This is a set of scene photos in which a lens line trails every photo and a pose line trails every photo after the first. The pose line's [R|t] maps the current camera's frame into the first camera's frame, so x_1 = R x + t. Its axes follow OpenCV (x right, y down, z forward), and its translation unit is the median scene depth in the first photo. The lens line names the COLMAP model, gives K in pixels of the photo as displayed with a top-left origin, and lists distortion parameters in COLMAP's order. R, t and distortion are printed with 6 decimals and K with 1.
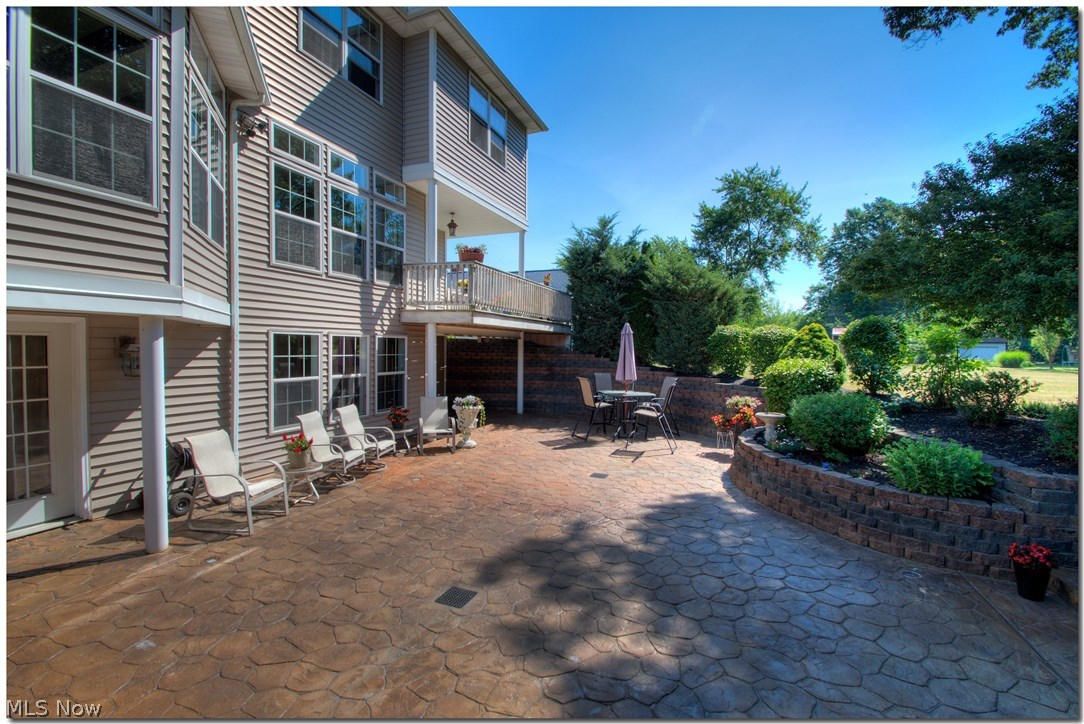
lens RADIAL K [[496.9, 0, 540.2], [0, 496.9, 350.5], [0, 0, 1]] dist [-0.000192, -0.000198]
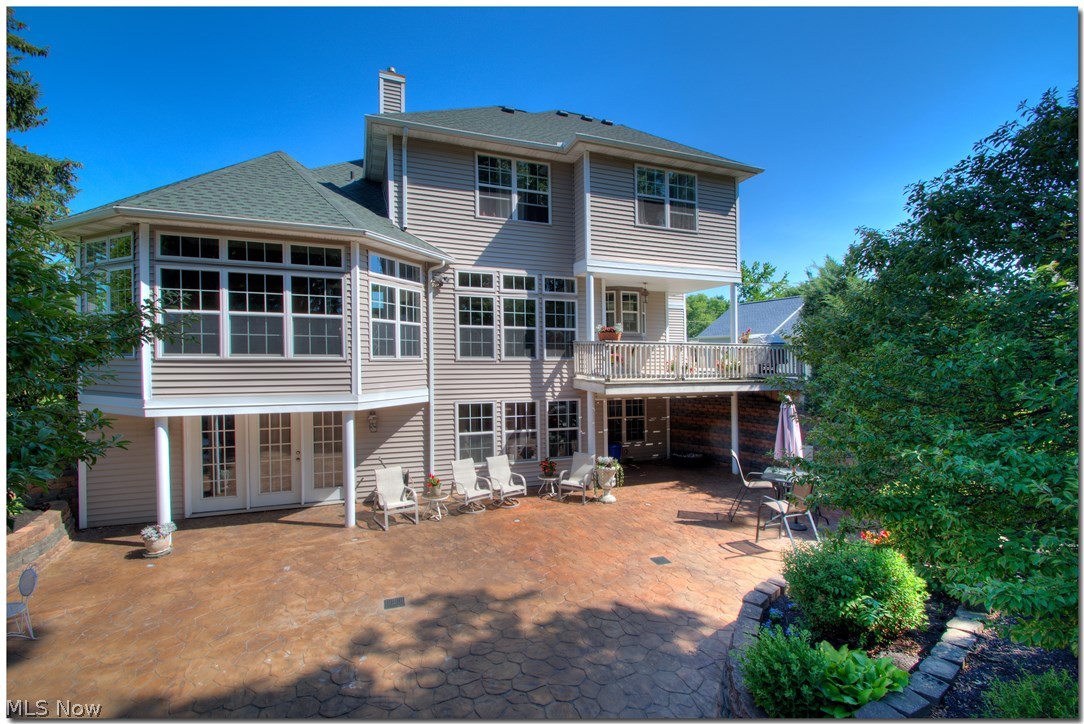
lens RADIAL K [[462.4, 0, 497.7], [0, 462.4, 349.5], [0, 0, 1]] dist [-0.000839, -0.000162]
pose [[0.658026, -0.031349, -0.752342, 0.608769], [0.000669, 0.999157, -0.041048, -0.136691], [0.752995, 0.026508, 0.657493, 0.119572]]
